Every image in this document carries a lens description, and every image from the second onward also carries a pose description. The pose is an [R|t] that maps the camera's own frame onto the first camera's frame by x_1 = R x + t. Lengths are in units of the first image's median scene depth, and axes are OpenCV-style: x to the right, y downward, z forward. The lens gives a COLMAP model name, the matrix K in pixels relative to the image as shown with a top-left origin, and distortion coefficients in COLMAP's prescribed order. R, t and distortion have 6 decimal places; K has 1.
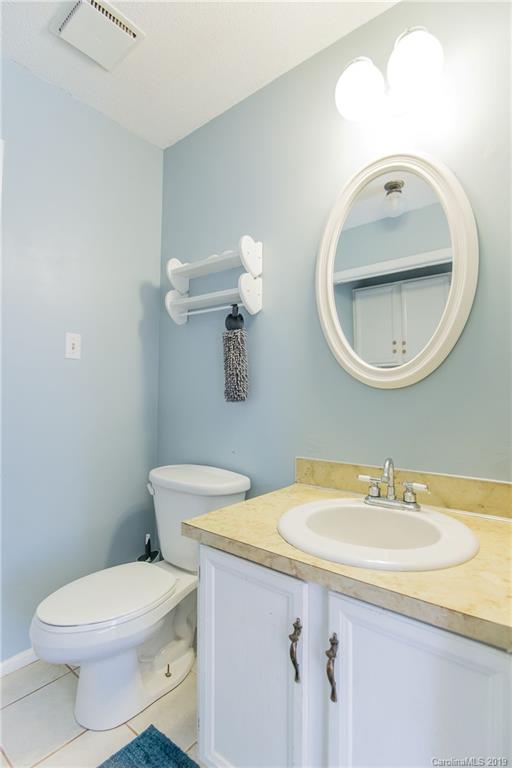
lens RADIAL K [[378.4, 0, 256.0], [0, 378.4, 384.0], [0, 0, 1]] dist [-0.022889, -0.000180]
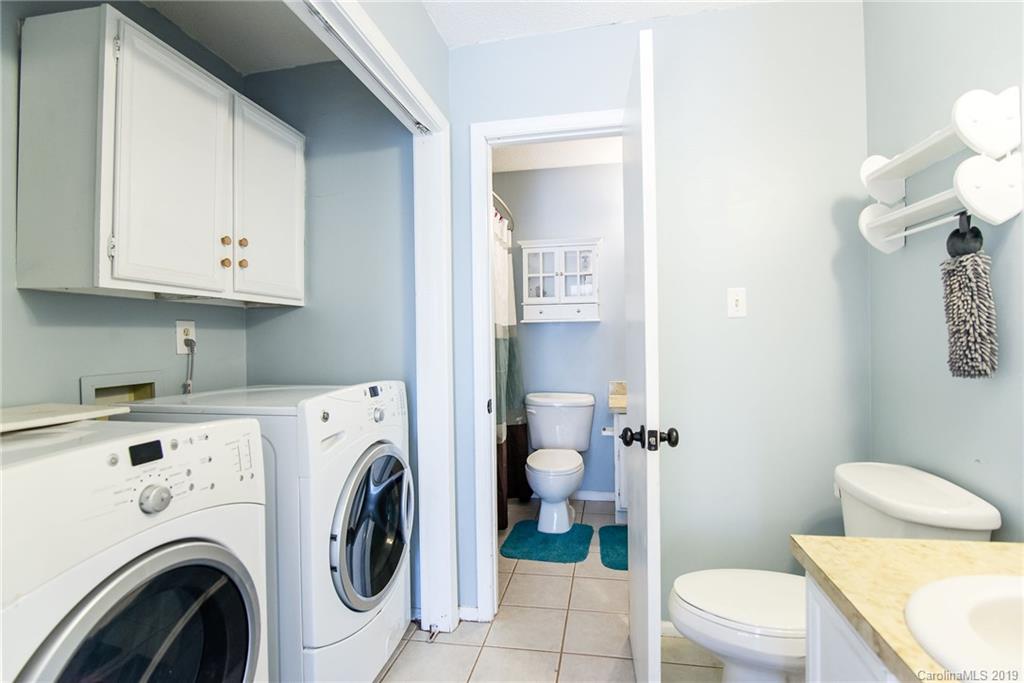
lens RADIAL K [[504.6, 0, 512.0], [0, 504.6, 341.5], [0, 0, 1]] dist [-0.022889, -0.000180]
pose [[0.465976, -0.011783, -0.884719, 0.312694], [0.049110, 0.998714, 0.012565, -0.056107], [0.883434, -0.049304, 0.465955, 0.008341]]
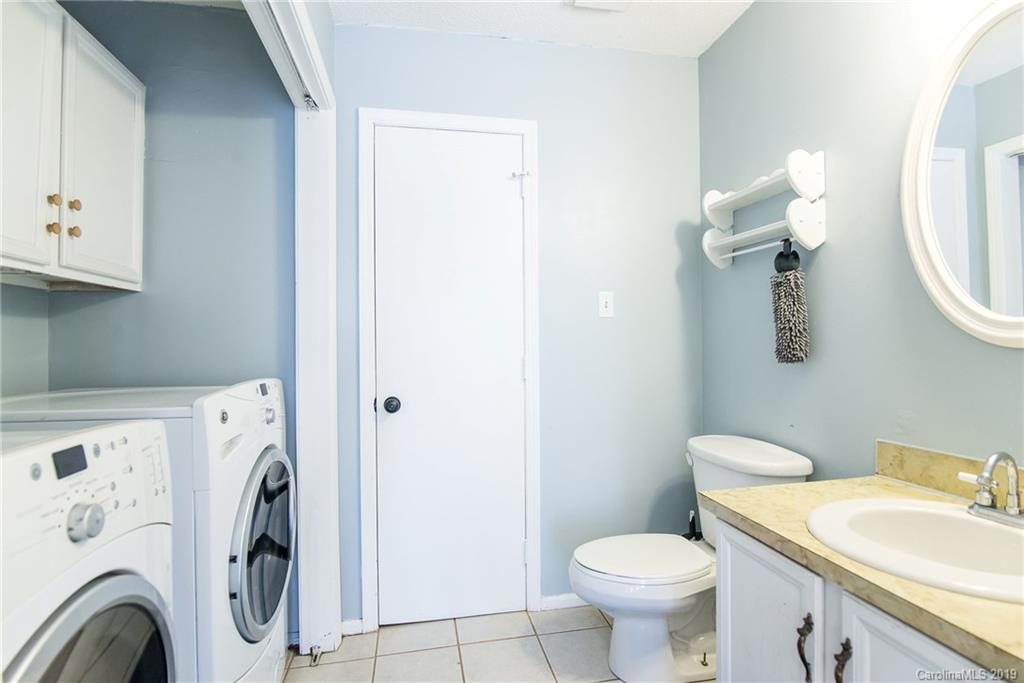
lens RADIAL K [[498.7, 0, 512.0], [0, 498.7, 341.5], [0, 0, 1]] dist [-0.021840, 0.000062]
pose [[0.766712, -0.017345, -0.641757, 0.173156], [0.036834, 0.999177, 0.017002, -0.037944], [0.640934, -0.036674, 0.766720, -0.175577]]
